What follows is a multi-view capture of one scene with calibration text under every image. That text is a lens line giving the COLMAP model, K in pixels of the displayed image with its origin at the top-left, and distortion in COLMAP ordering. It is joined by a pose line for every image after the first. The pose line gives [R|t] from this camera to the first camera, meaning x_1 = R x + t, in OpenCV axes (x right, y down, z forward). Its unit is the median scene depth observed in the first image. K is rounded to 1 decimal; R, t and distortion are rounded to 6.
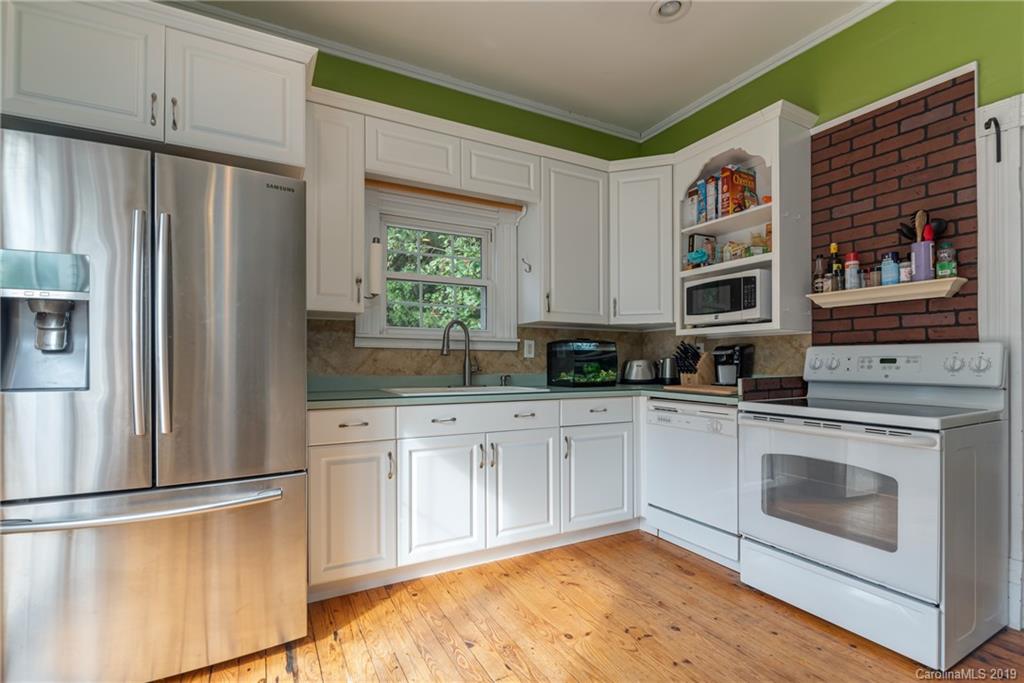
lens RADIAL K [[464.8, 0, 509.4], [0, 464.8, 359.6], [0, 0, 1]] dist [-0.007837, -0.000210]
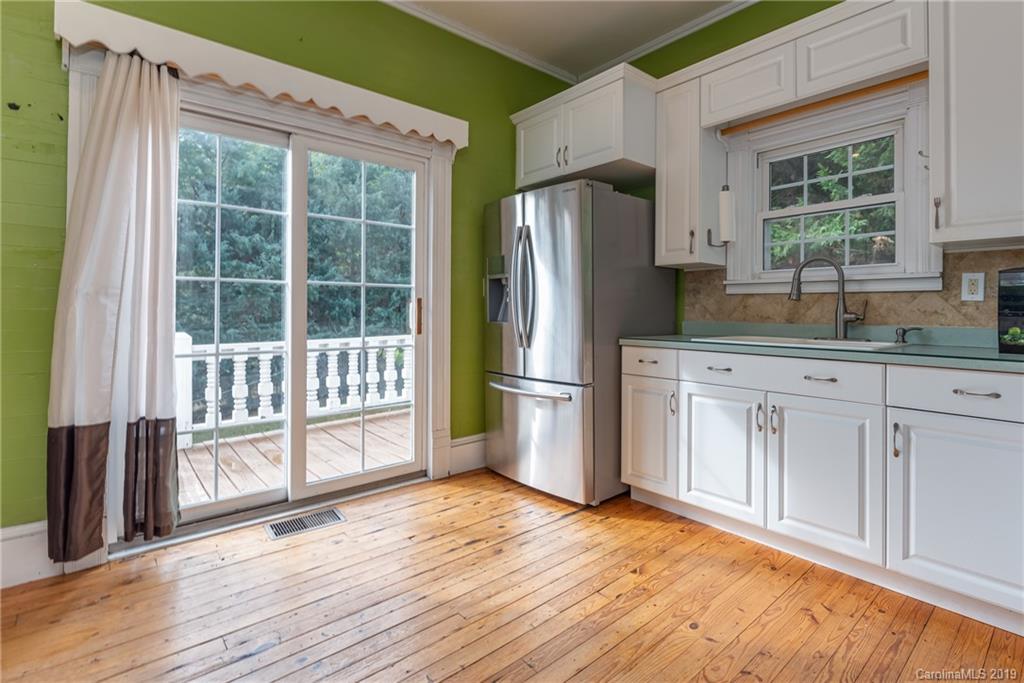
lens RADIAL K [[495.1, 0, 540.9], [0, 495.1, 307.3], [0, 0, 1]] dist [0.000933, 0.000211]
pose [[0.236072, -0.005017, -0.971723, 0.707623], [0.004060, 0.999983, -0.004176, 0.005996], [0.971727, -0.002960, 0.236088, 0.376052]]
